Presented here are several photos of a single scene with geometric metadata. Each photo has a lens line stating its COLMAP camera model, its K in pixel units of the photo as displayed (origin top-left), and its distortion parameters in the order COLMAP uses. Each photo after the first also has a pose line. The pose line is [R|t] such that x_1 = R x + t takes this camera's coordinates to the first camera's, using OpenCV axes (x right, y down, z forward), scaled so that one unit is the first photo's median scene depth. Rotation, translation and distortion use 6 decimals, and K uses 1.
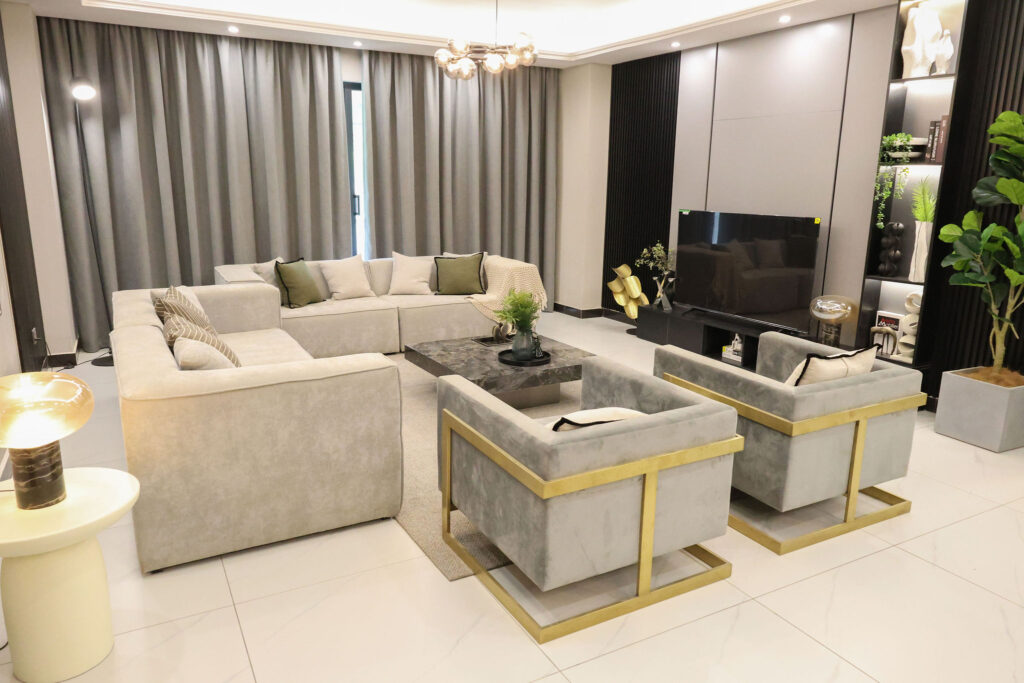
lens RADIAL K [[708.9, 0, 512.0], [0, 708.9, 341.5], [0, 0, 1]] dist [-0.001262, -0.000099]
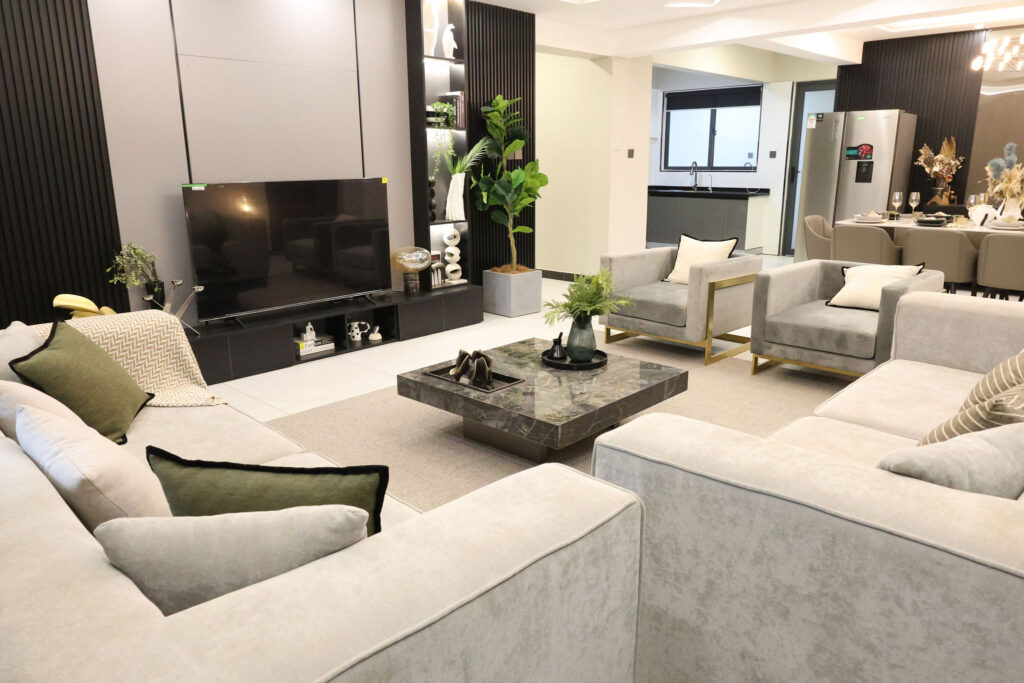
lens RADIAL K [[708.9, 0, 512.0], [0, 708.9, 341.5], [0, 0, 1]] dist [-0.001262, -0.000099]
pose [[-0.303254, -0.248360, 0.919975, -0.636114], [0.216484, 0.922238, 0.320331, -0.244665], [-0.927993, 0.296302, -0.225907, 1.129902]]
